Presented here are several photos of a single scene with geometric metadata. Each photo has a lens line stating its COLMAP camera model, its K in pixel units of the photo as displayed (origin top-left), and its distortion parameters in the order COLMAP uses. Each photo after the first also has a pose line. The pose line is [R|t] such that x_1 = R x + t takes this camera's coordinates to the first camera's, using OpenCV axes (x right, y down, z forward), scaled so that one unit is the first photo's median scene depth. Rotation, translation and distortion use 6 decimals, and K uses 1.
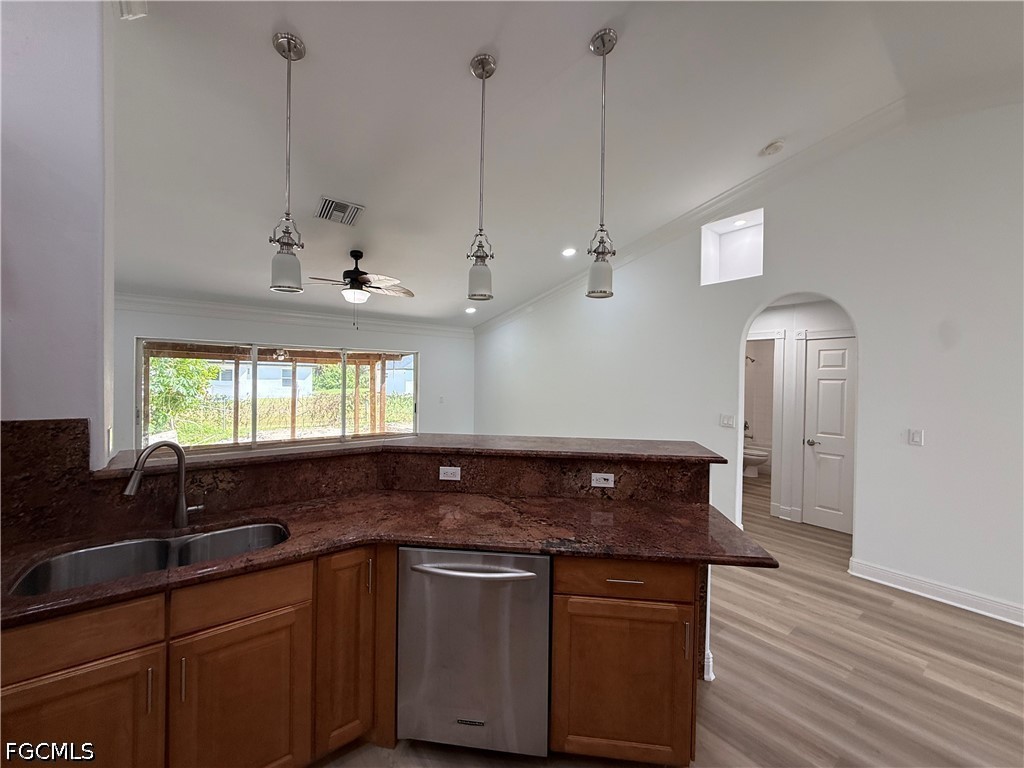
lens RADIAL K [[408.8, 0, 512.1], [0, 408.8, 383.7], [0, 0, 1]] dist [-0.000446, 0.000797]
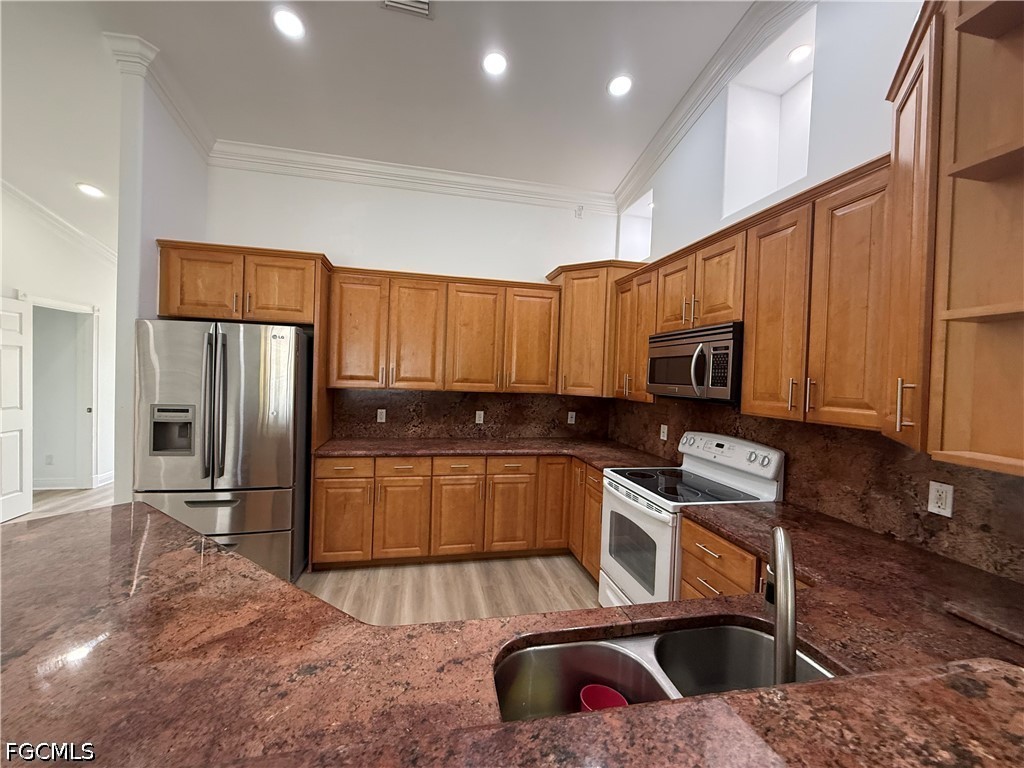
lens RADIAL K [[408.8, 0, 511.0], [0, 408.8, 383.1], [0, 0, 1]] dist [-0.000446, 0.000797]
pose [[-0.899671, -0.055120, 0.433074, -0.556688], [-0.044227, 0.998401, 0.035194, -0.006767], [-0.434322, 0.012509, -0.900671, 1.053915]]
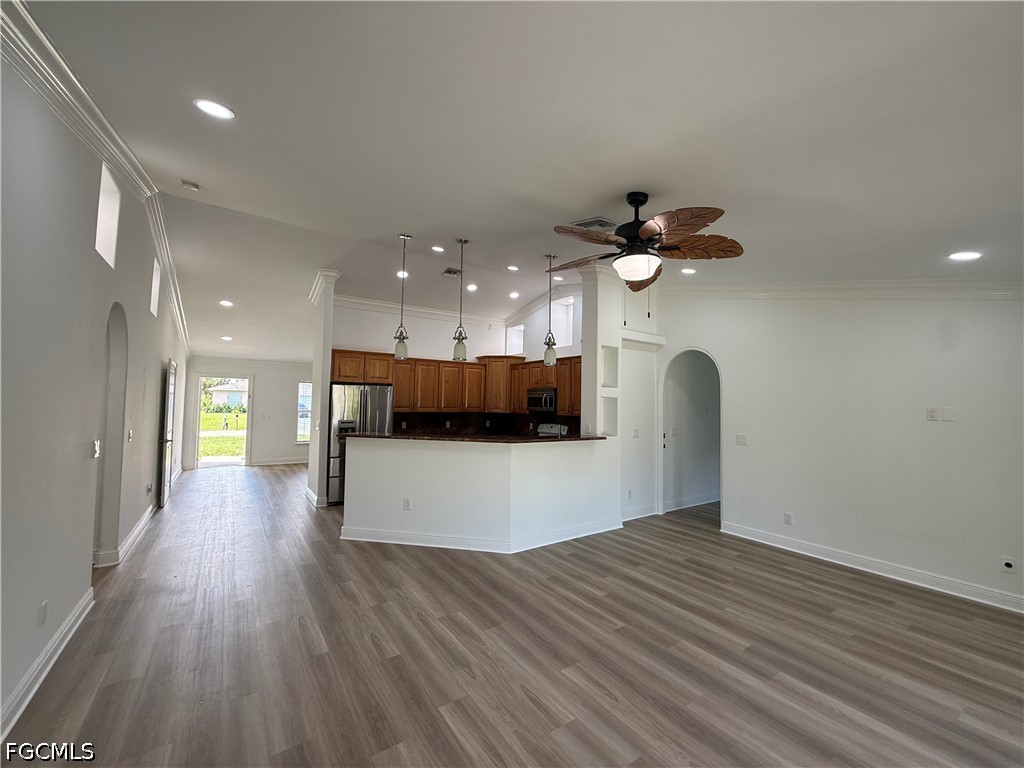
lens RADIAL K [[408.8, 0, 511.4], [0, 408.8, 385.0], [0, 0, 1]] dist [-0.000446, 0.000797]
pose [[-0.997488, -0.028941, 0.064661, -0.478343], [-0.031100, 0.998983, -0.032641, -0.044211], [-0.063651, -0.034570, -0.997373, 3.092655]]
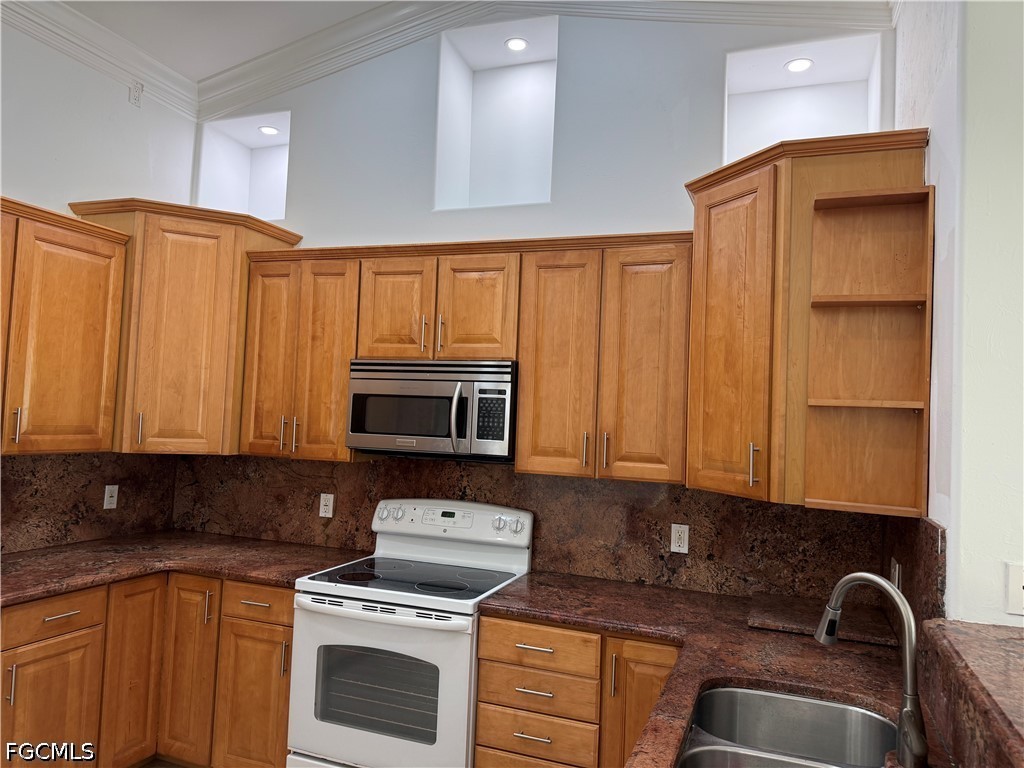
lens RADIAL K [[717.4, 0, 509.1], [0, 717.4, 387.9], [0, 0, 1]] dist [0.090529, -0.126428]
pose [[-0.853081, -0.074228, -0.516471, 0.068480], [-0.061844, 0.997236, -0.041173, -0.029179], [0.518100, -0.003184, -0.855314, 1.134602]]
